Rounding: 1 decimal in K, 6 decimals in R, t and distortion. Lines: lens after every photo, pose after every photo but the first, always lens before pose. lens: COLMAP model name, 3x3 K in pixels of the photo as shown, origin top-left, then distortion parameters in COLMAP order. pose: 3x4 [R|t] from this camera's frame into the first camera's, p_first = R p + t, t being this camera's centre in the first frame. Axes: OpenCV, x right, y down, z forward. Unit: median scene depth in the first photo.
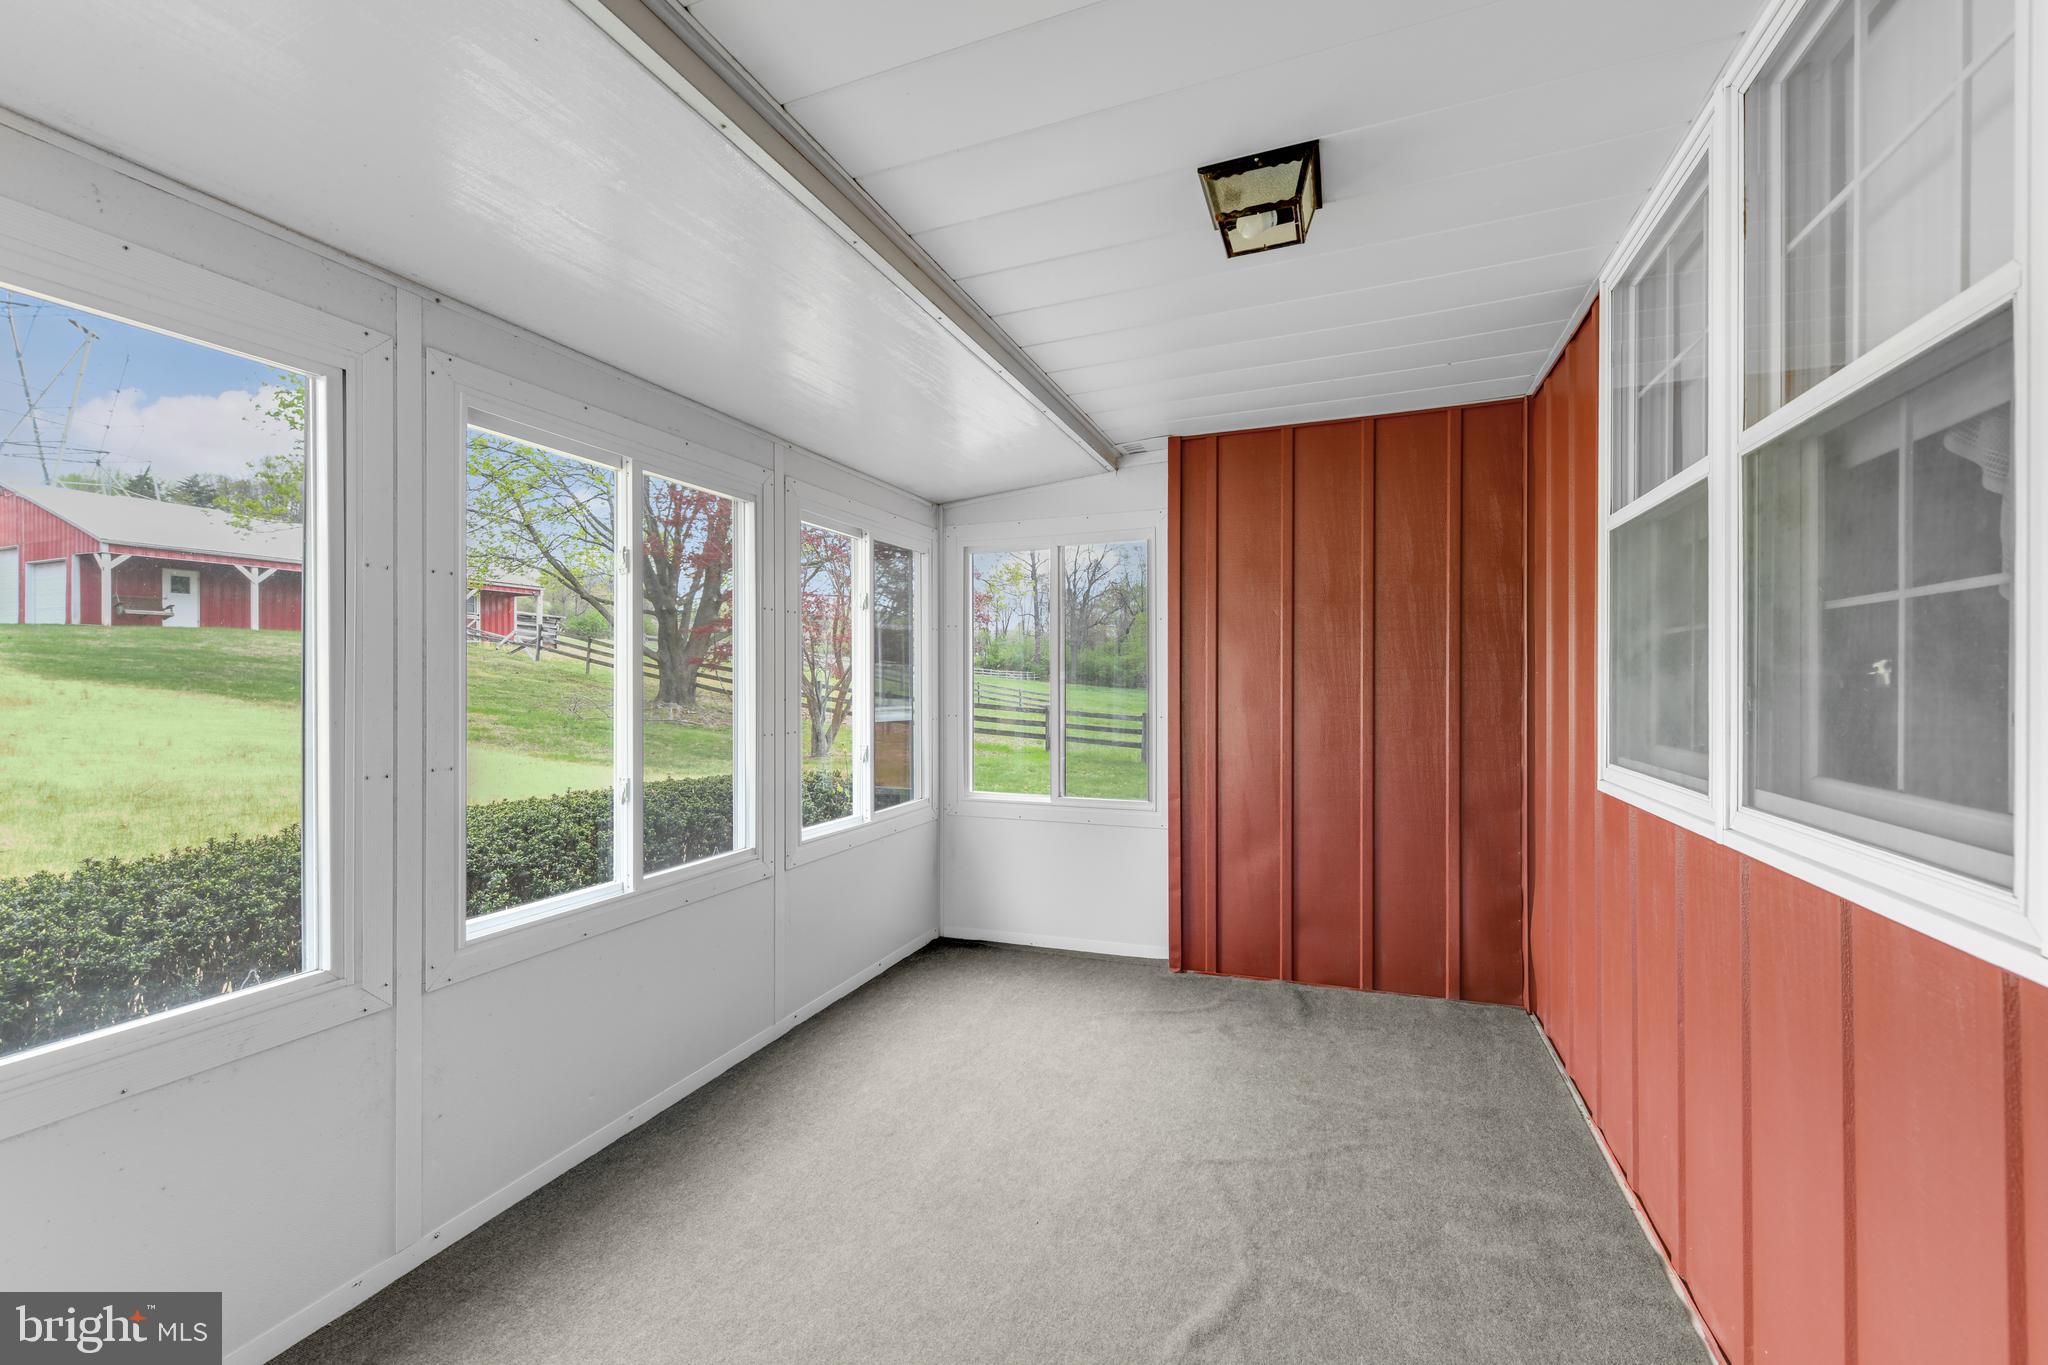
lens RADIAL K [[823.4, 0, 1030.6], [0, 823.4, 682.8], [0, 0, 1]] dist [0.013357, 0.000061]
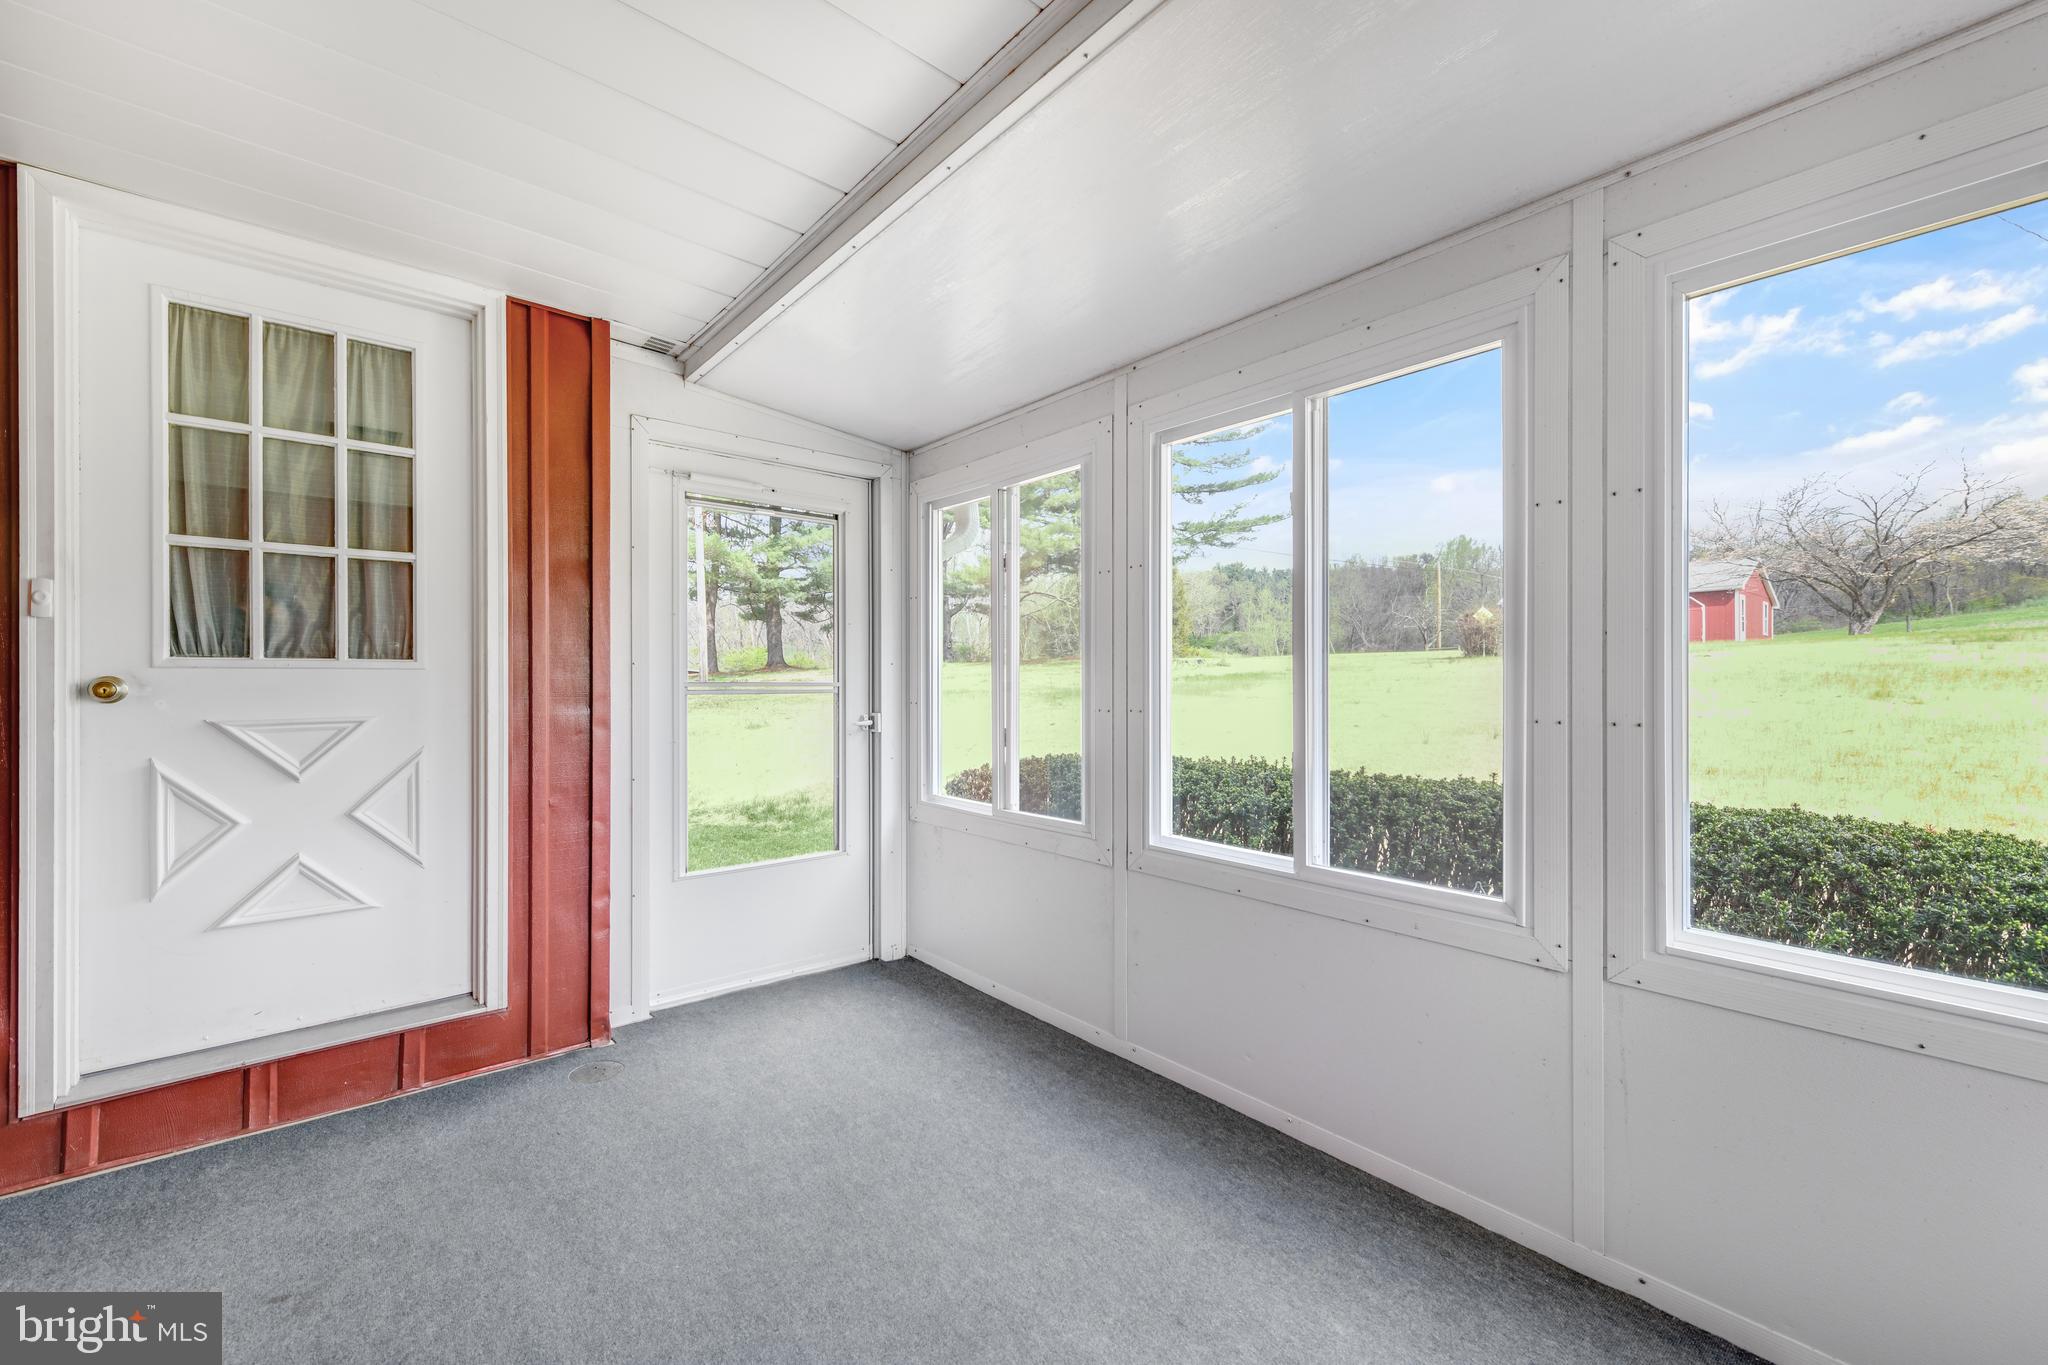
lens RADIAL K [[823.4, 0, 1024.8], [0, 823.4, 677.1], [0, 0, 1]] dist [0.013357, 0.000061]
pose [[-0.474024, 0.004456, -0.880501, 0.483051], [0.003514, 0.999989, 0.003169, 0.037635], [0.880505, -0.001591, -0.474034, 1.259665]]
